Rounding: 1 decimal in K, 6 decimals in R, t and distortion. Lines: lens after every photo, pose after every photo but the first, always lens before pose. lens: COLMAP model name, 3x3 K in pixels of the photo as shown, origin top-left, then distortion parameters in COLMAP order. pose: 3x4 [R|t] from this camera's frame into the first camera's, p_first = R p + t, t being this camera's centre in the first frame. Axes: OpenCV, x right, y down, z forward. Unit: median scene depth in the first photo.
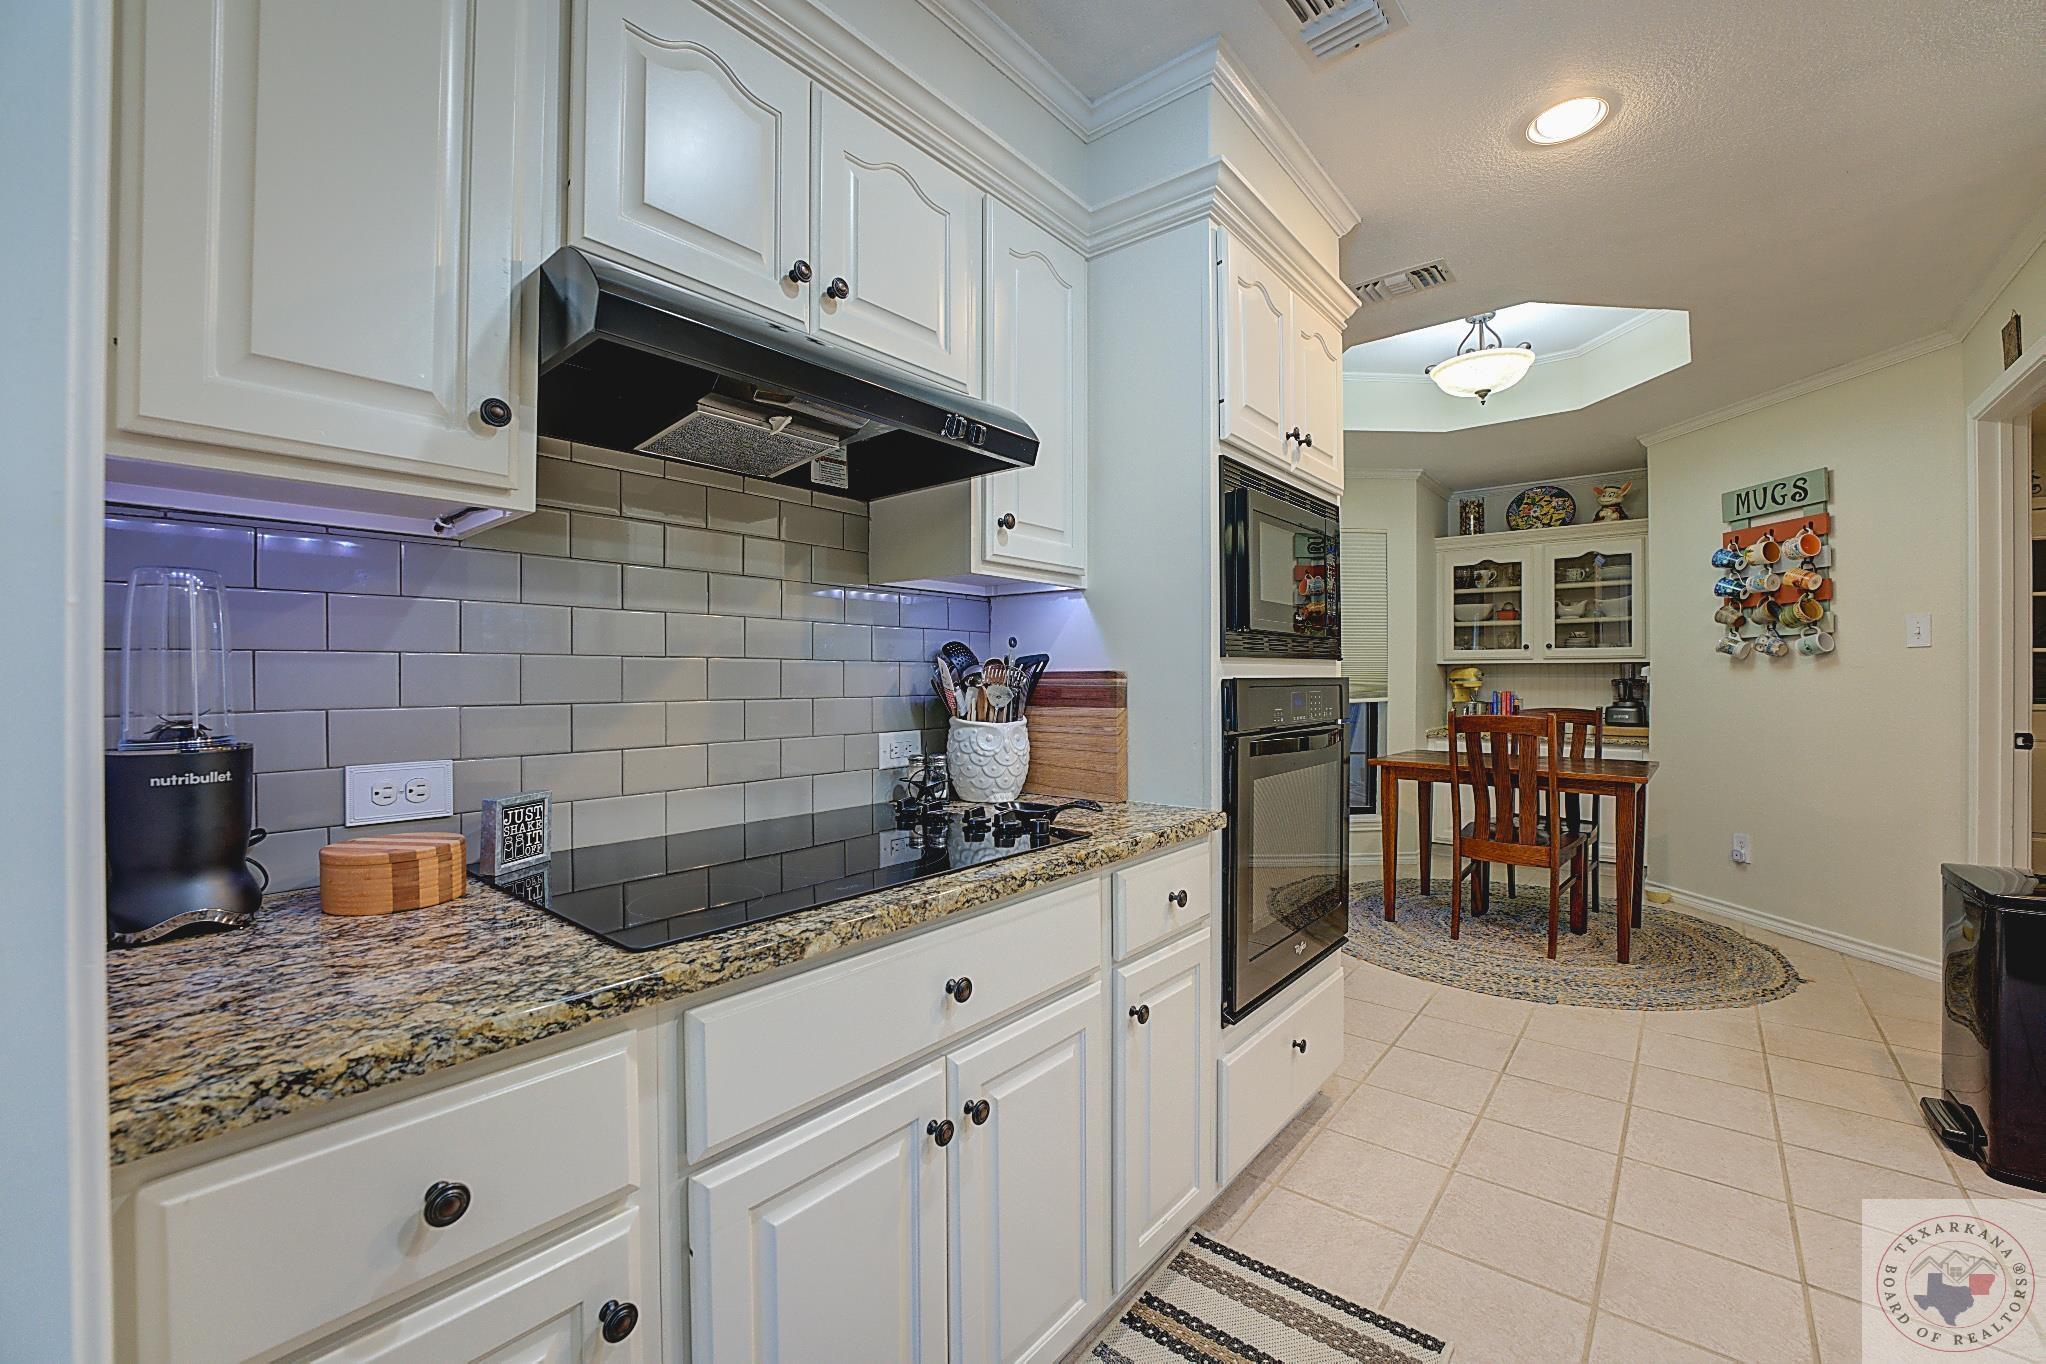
lens RADIAL K [[820.8, 0, 1029.1], [0, 820.8, 681.6], [0, 0, 1]] dist [-0.028264, 0.001669]
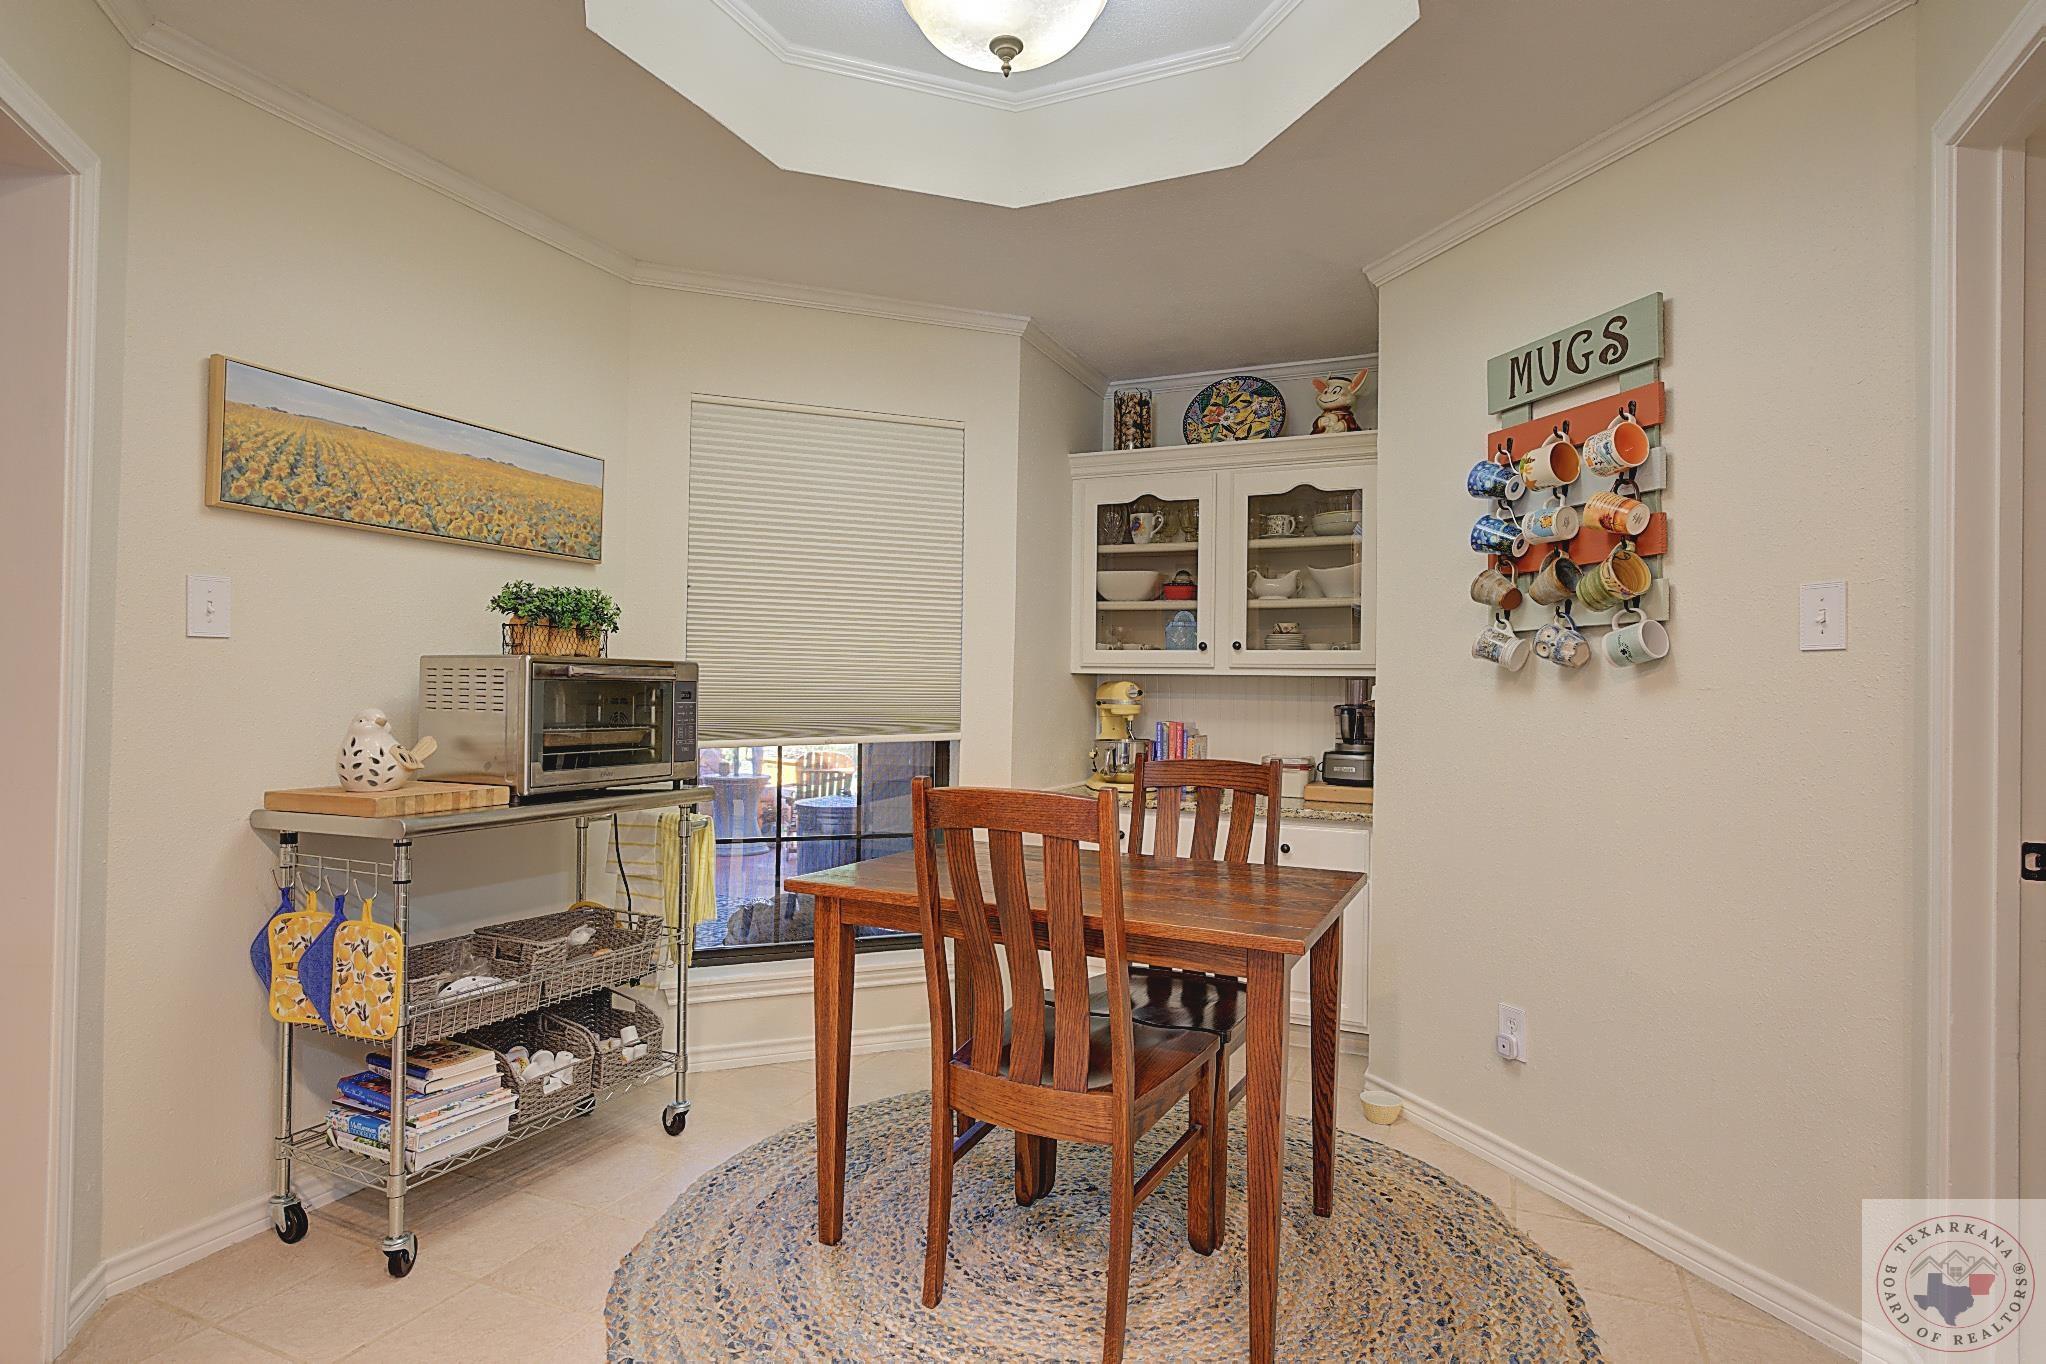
lens RADIAL K [[1092.5, 0, 1018.6], [0, 1092.5, 683.9], [0, 0, 1]] dist [-0.004576, -0.003871]
pose [[0.961944, 0.019467, 0.272553, 0.378225], [-0.016459, 0.999776, -0.013316, -0.005320], [-0.272751, 0.008323, 0.962049, 0.399228]]
